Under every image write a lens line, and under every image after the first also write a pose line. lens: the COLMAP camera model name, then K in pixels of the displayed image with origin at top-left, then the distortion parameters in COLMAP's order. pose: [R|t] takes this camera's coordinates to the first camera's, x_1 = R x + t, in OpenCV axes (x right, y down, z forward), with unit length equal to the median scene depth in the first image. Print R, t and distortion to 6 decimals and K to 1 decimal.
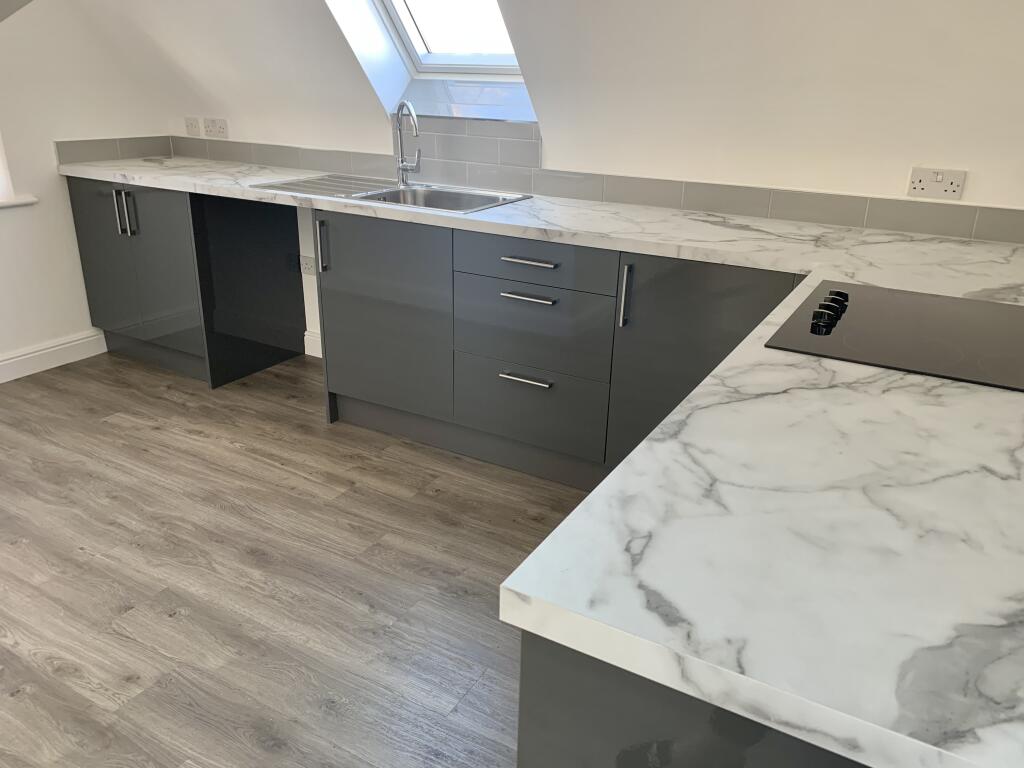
lens RADIAL K [[782.1, 0, 518.2], [0, 782.1, 380.2], [0, 0, 1]] dist [0.032275, -0.003722]
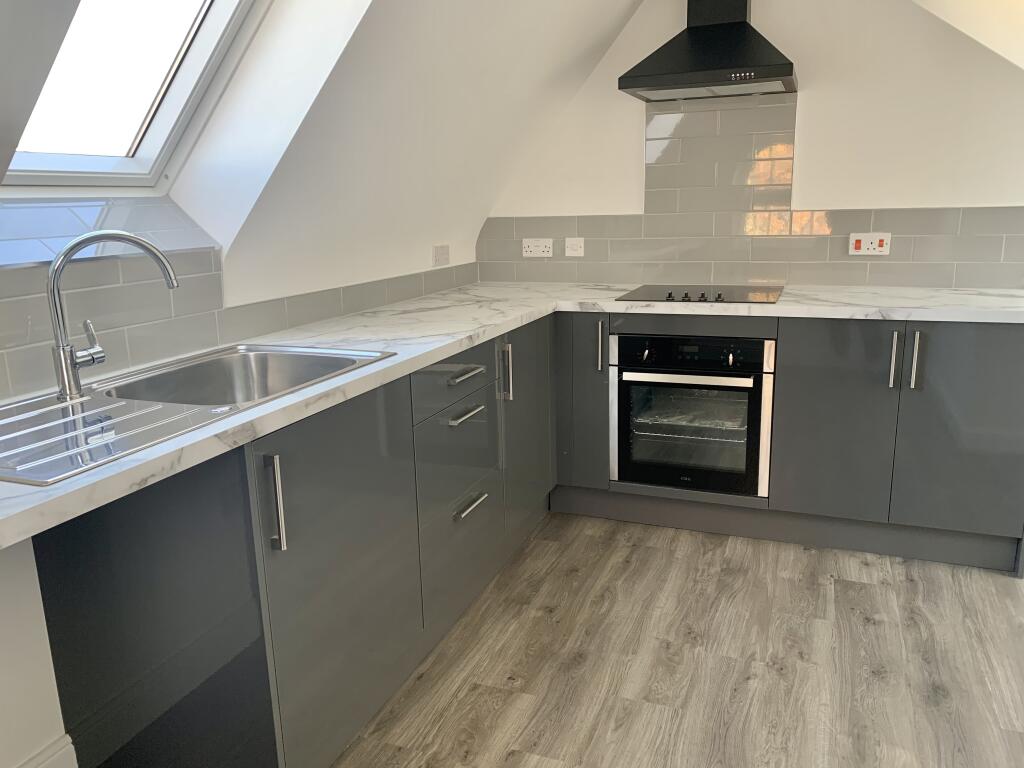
lens RADIAL K [[782.1, 0, 518.4], [0, 782.1, 387.0], [0, 0, 1]] dist [0.032275, -0.003722]
pose [[-0.140111, -0.249157, 0.958274, -0.888394], [0.387151, 0.876984, 0.284628, -0.382826], [-0.911308, 0.410876, -0.026414, 0.998177]]
